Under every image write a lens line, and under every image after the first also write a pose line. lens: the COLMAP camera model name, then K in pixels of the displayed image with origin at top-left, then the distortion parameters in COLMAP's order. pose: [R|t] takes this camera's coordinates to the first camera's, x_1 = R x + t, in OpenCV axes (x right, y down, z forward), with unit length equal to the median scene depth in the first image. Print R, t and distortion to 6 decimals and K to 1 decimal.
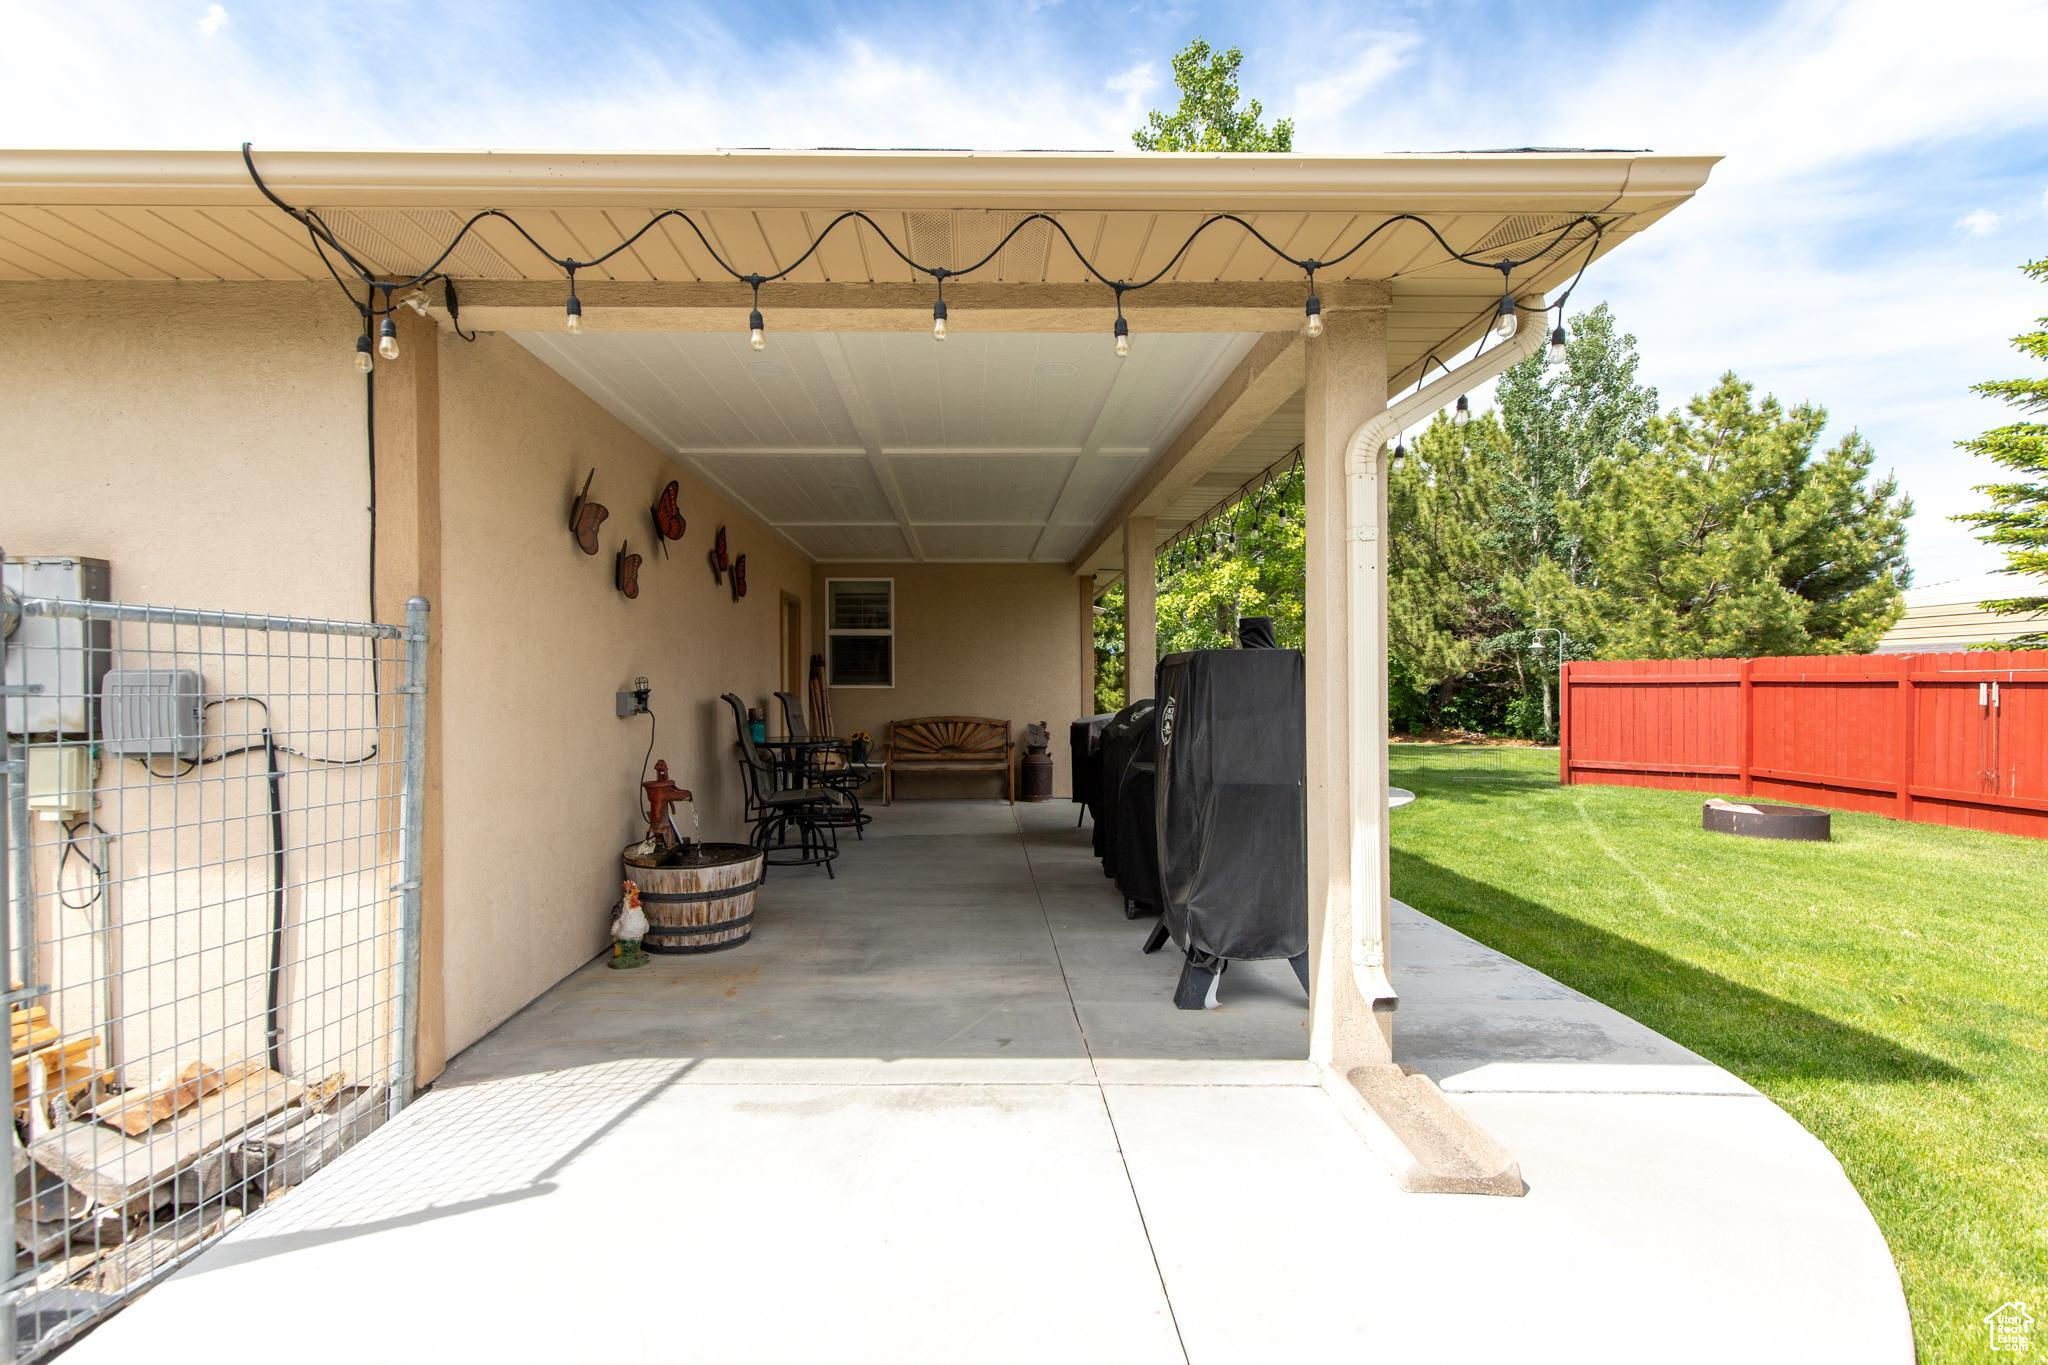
lens RADIAL K [[915.4, 0, 1024.0], [0, 915.4, 689.5], [0, 0, 1]] dist [0.004171, 0.000316]
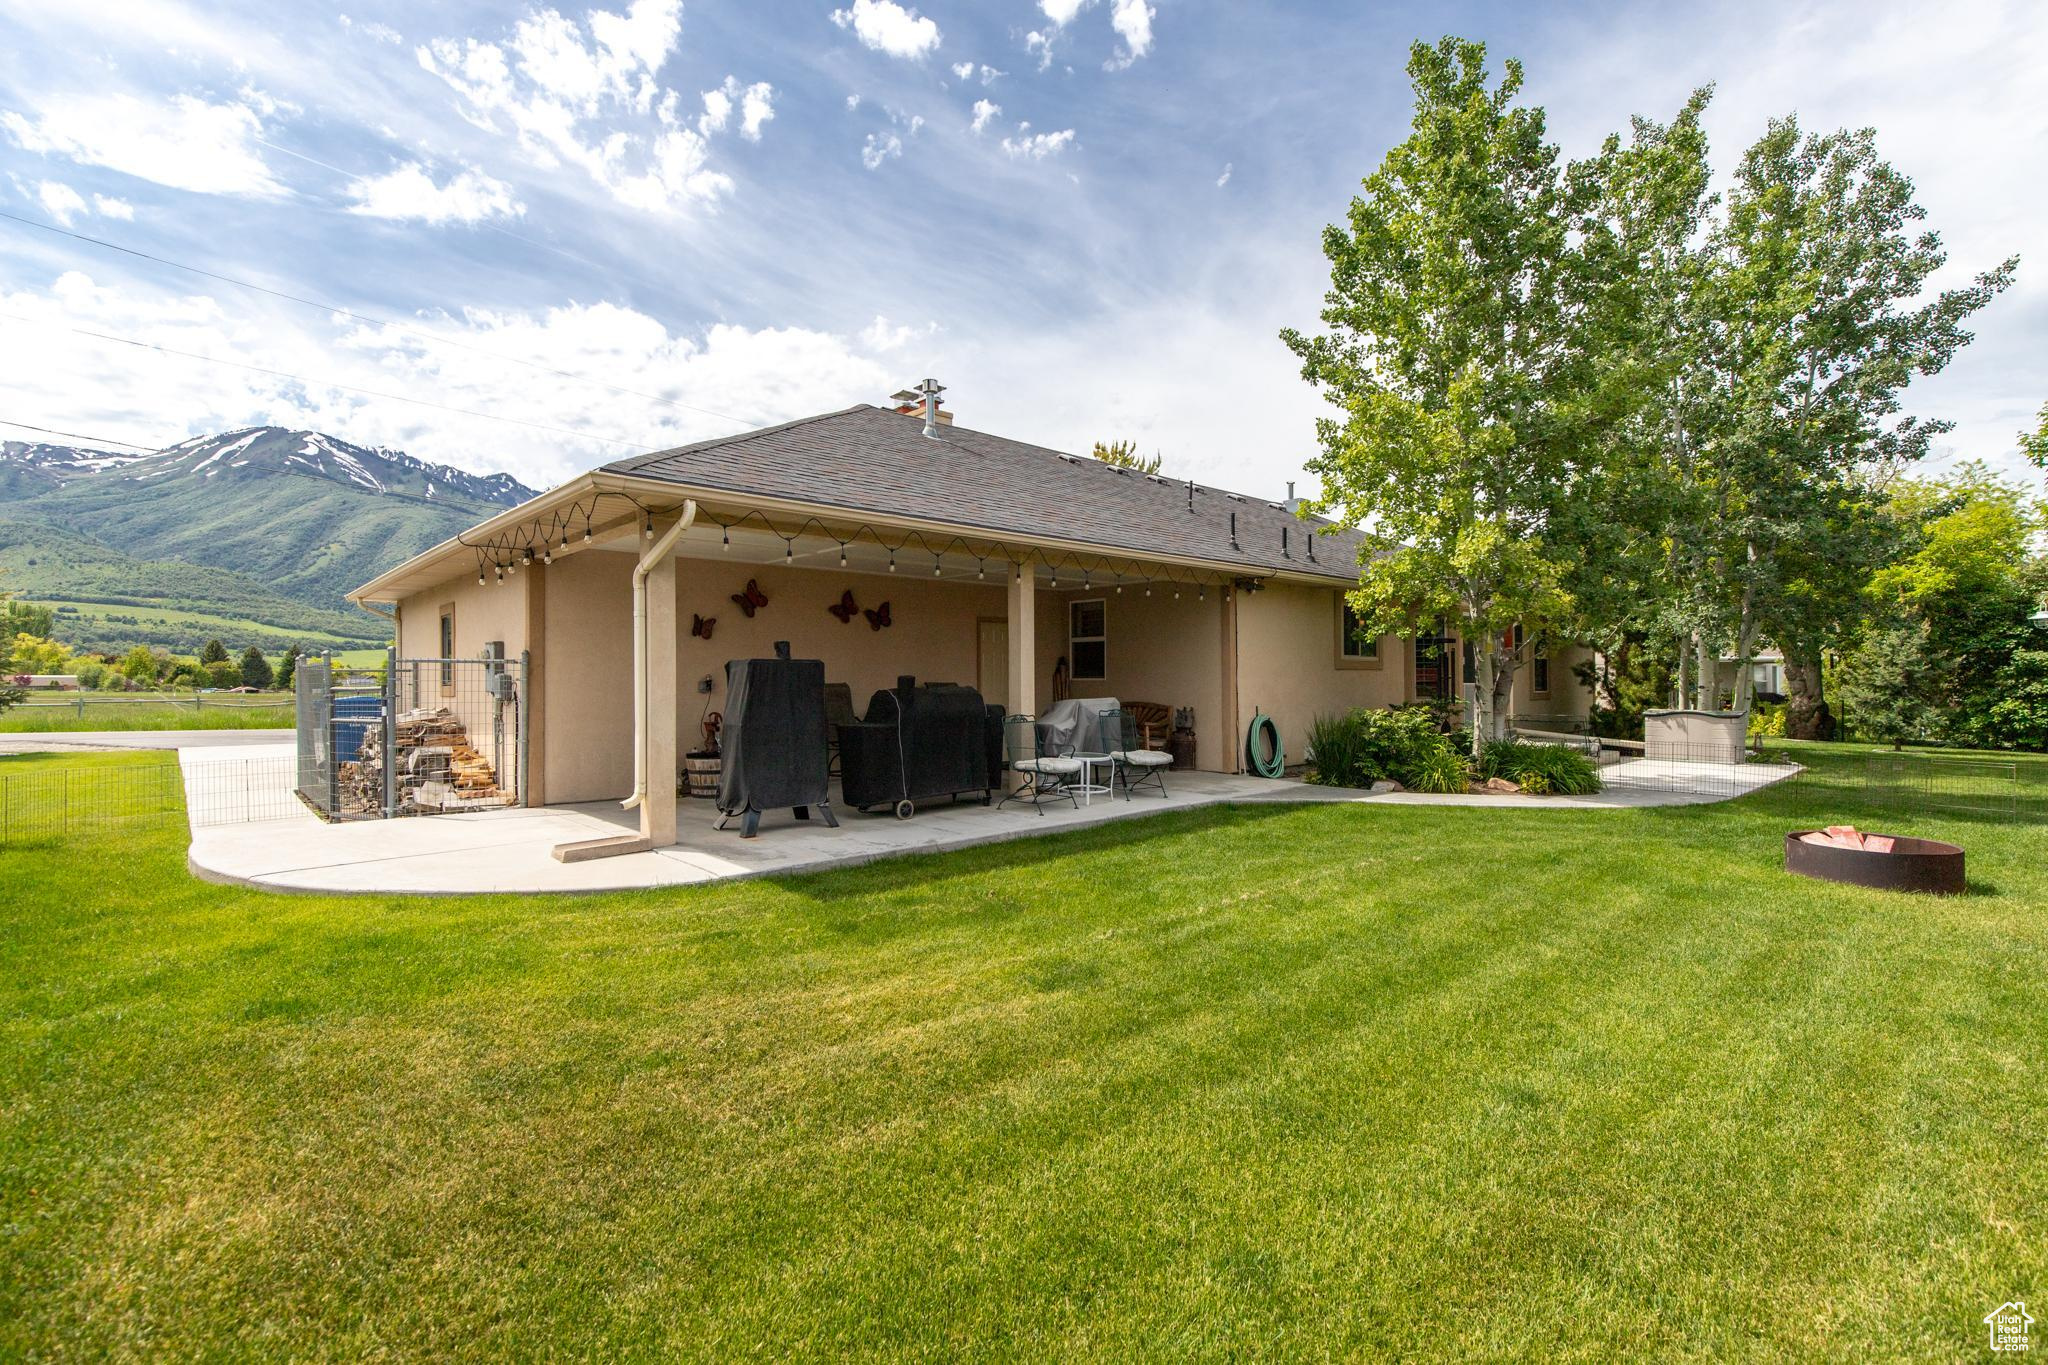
lens RADIAL K [[915.4, 0, 1030.1], [0, 915.4, 685.7], [0, 0, 1]] dist [0.004171, 0.000316]
pose [[0.655426, -0.009627, -0.755198, 0.906836], [0.006563, 0.999954, -0.007051, 0.017296], [0.755231, -0.000335, 0.655458, 0.071196]]
